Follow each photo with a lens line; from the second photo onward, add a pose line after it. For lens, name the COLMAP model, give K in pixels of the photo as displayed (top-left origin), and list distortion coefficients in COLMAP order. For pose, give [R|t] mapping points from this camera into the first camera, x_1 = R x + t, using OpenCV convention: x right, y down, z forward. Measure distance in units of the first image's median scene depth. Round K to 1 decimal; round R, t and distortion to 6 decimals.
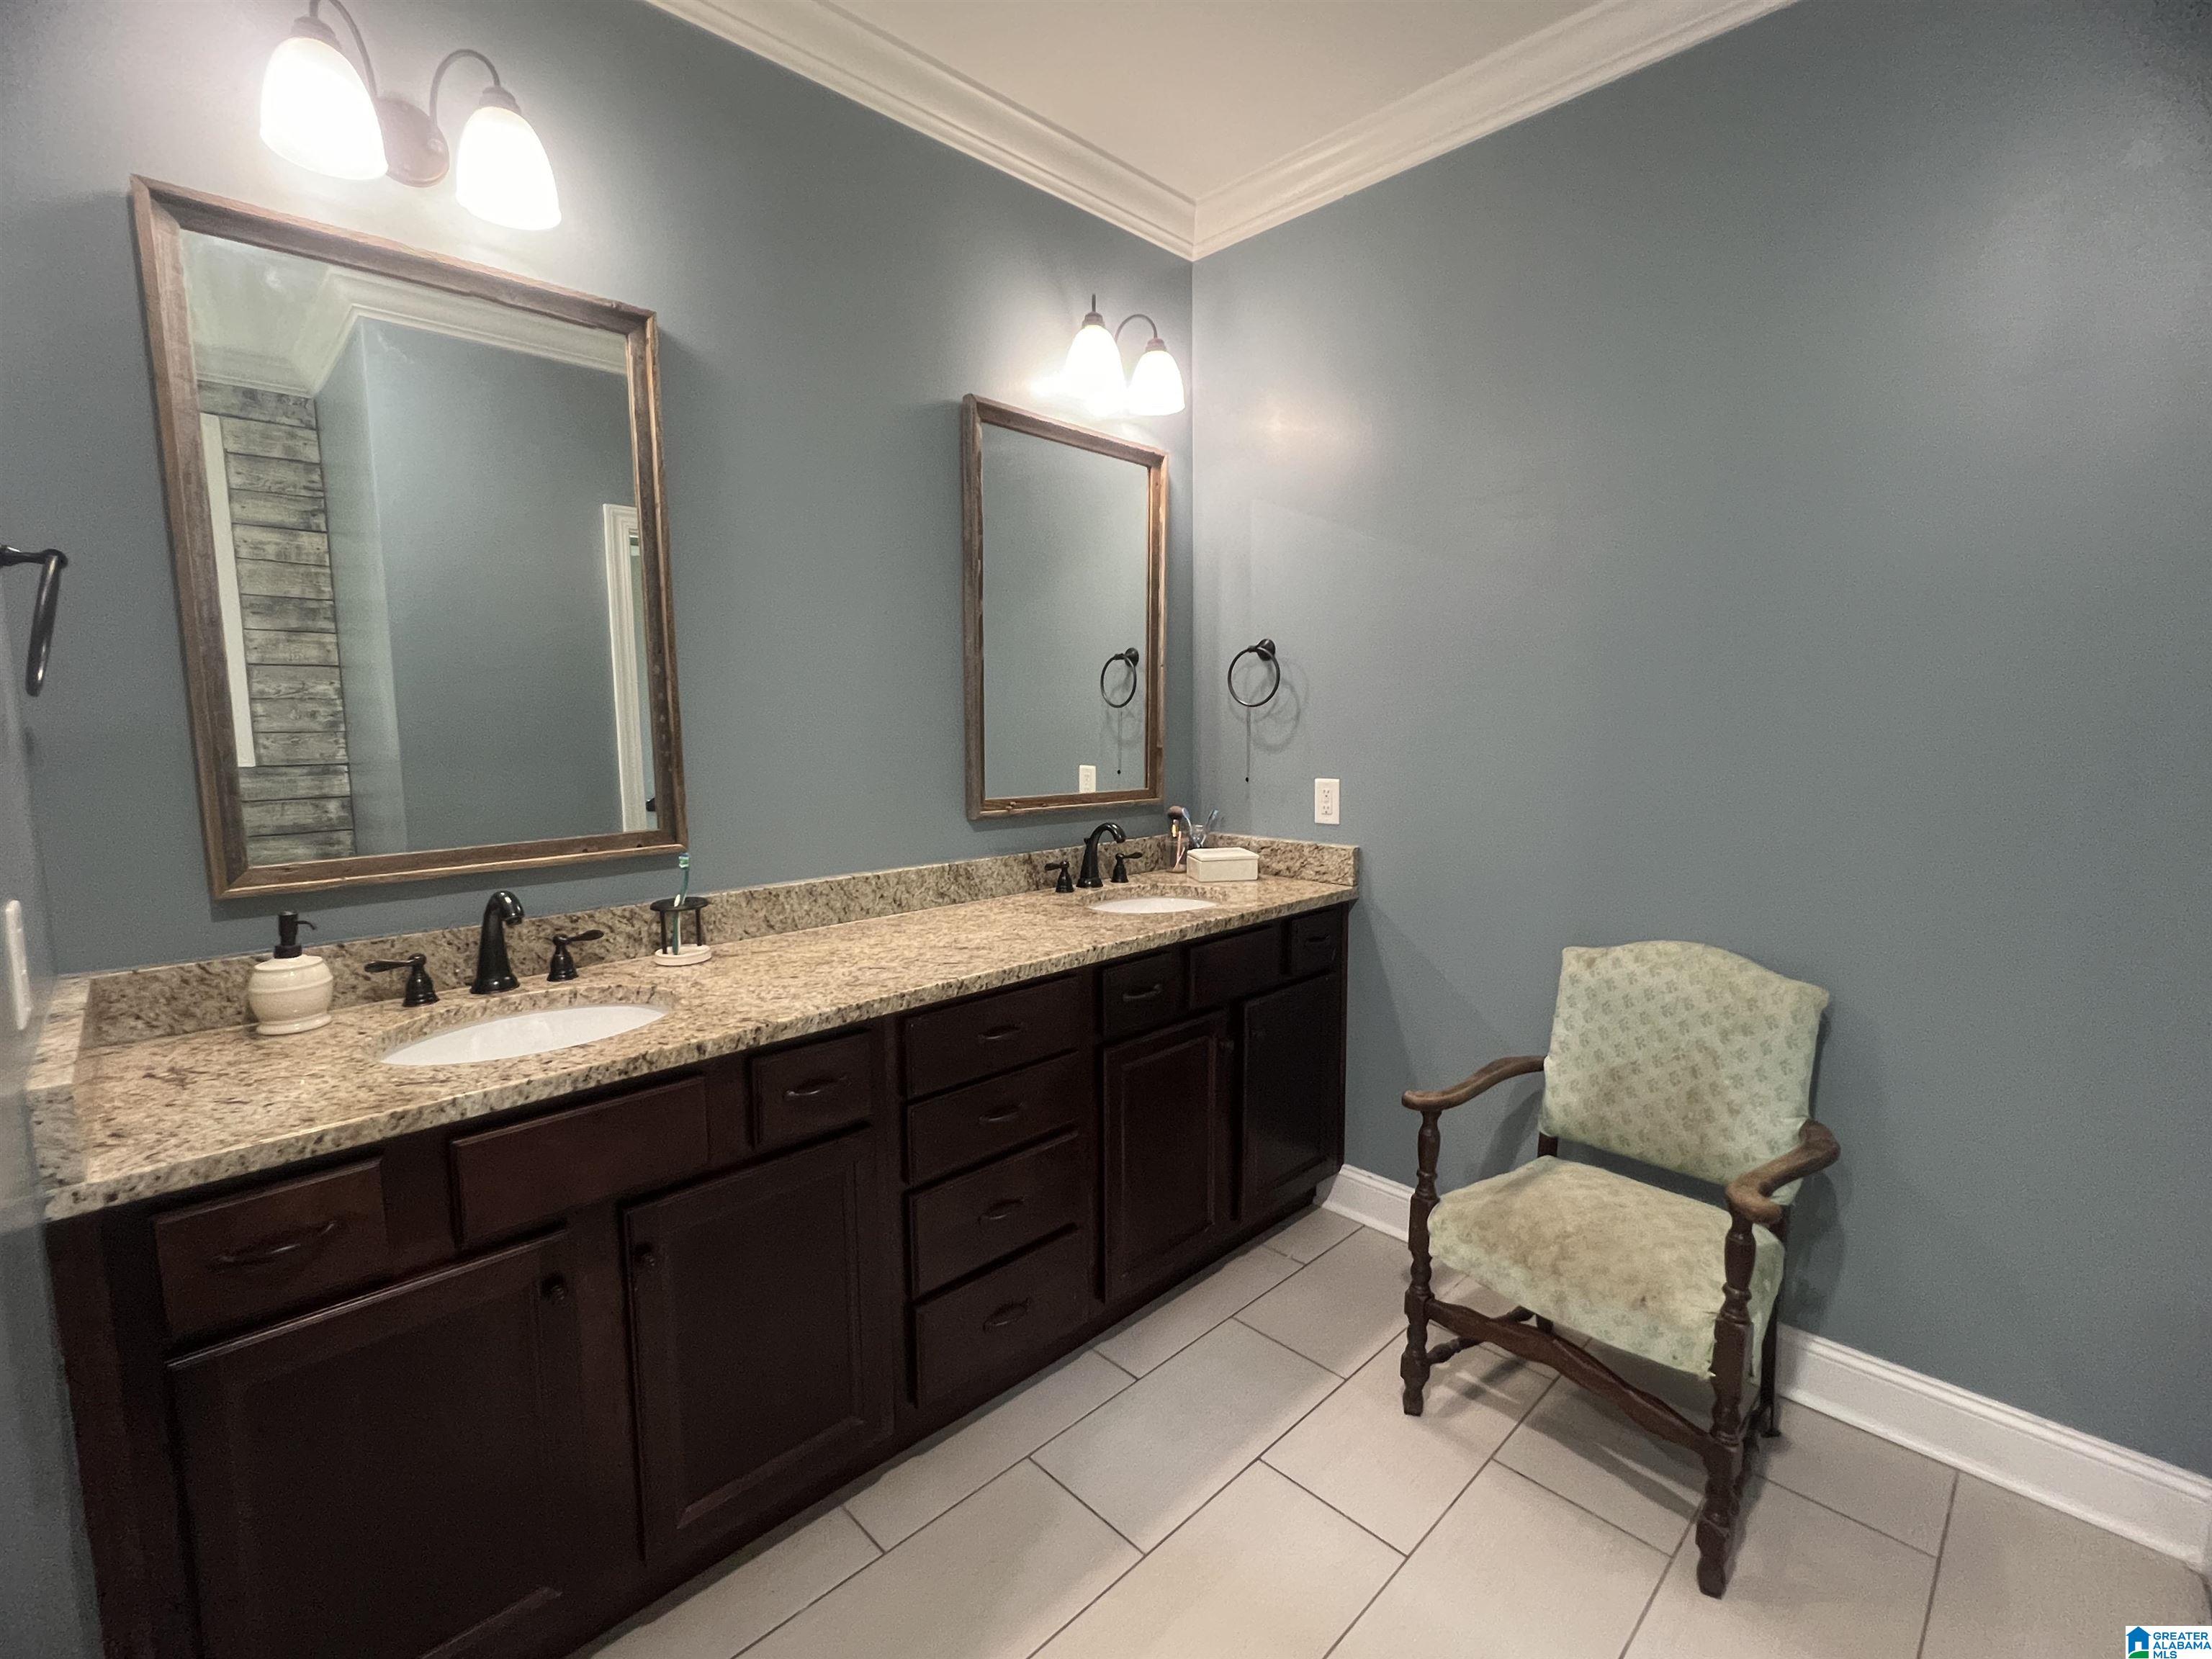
lens RADIAL K [[992.7, 0, 1106.0], [0, 992.7, 829.5], [0, 0, 1]] dist [-0.000737, -0.000158]
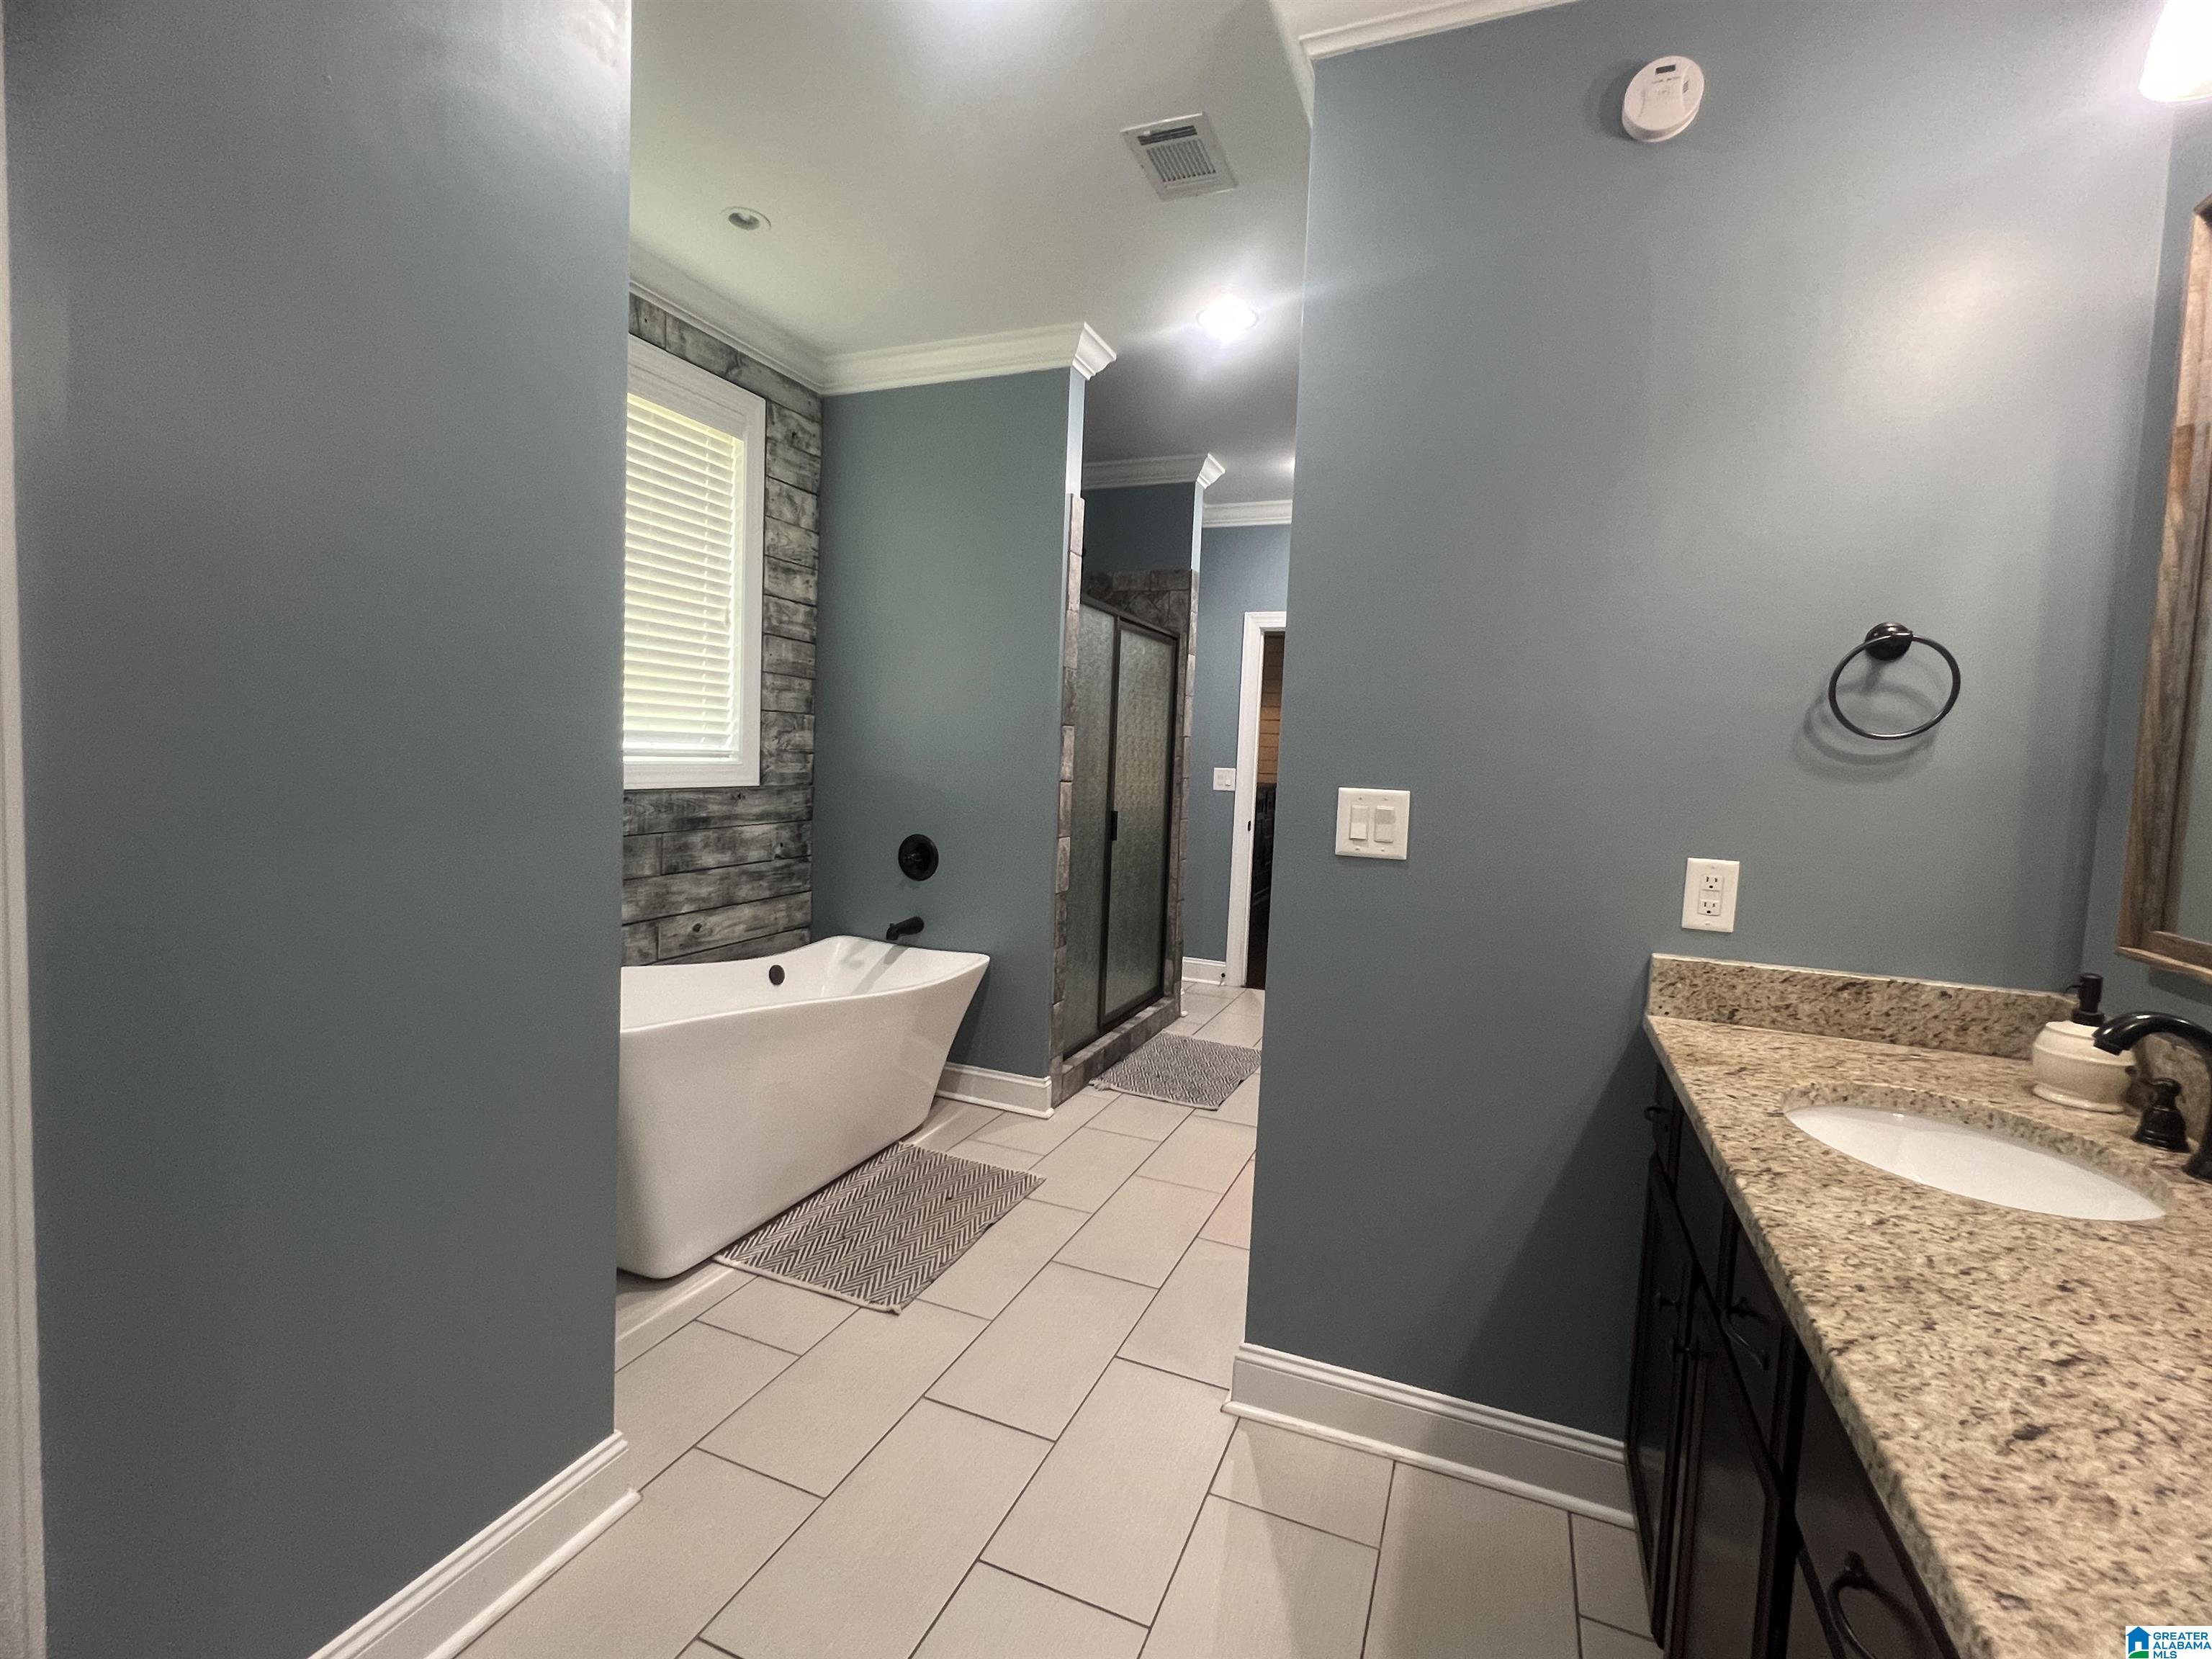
lens RADIAL K [[992.7, 0, 1106.0], [0, 992.7, 829.5], [0, 0, 1]] dist [-0.000737, -0.000158]
pose [[-0.919185, 0.002907, -0.393815, 0.277160], [-0.077951, 0.978846, 0.189167, -0.113775], [0.386034, 0.204578, -0.899514, 1.118115]]
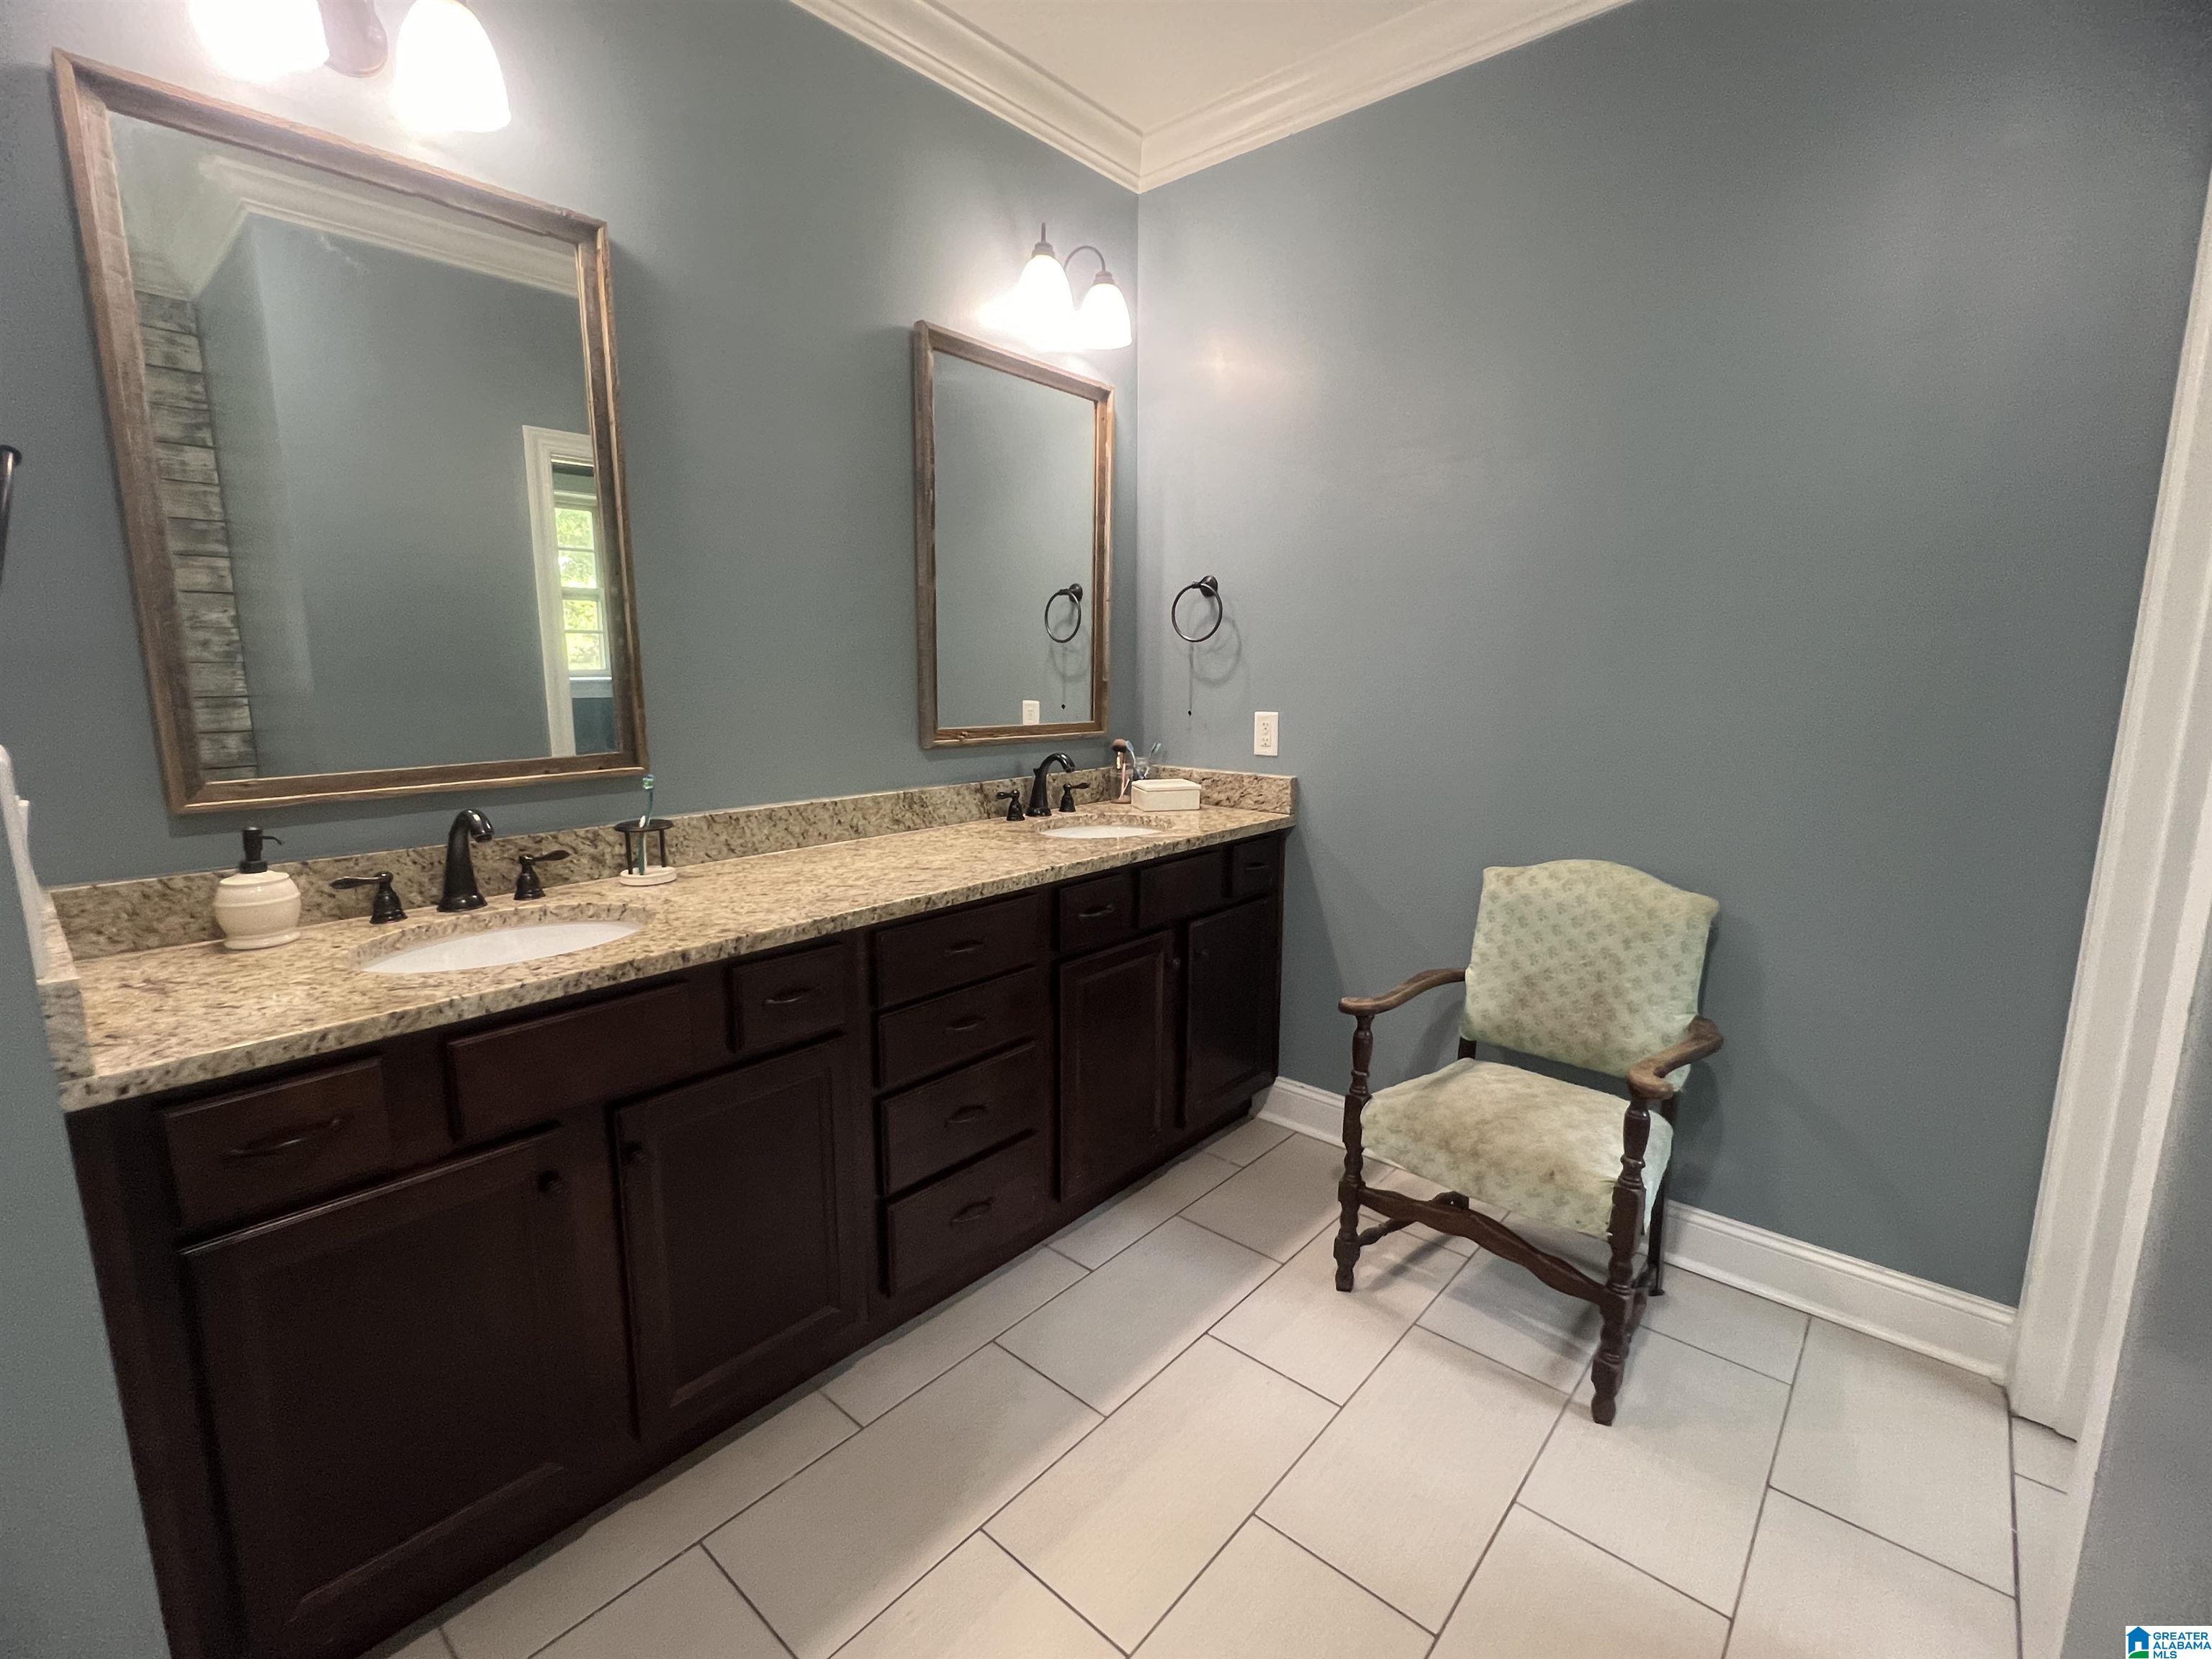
lens RADIAL K [[992.7, 0, 1106.0], [0, 992.7, 829.5], [0, 0, 1]] dist [-0.000737, -0.000158]
pose [[0.996969, -0.003103, 0.077740, -0.037679], [-0.000939, 0.998652, 0.051905, 0.025682], [-0.077796, -0.051821, 0.995622, -0.044350]]
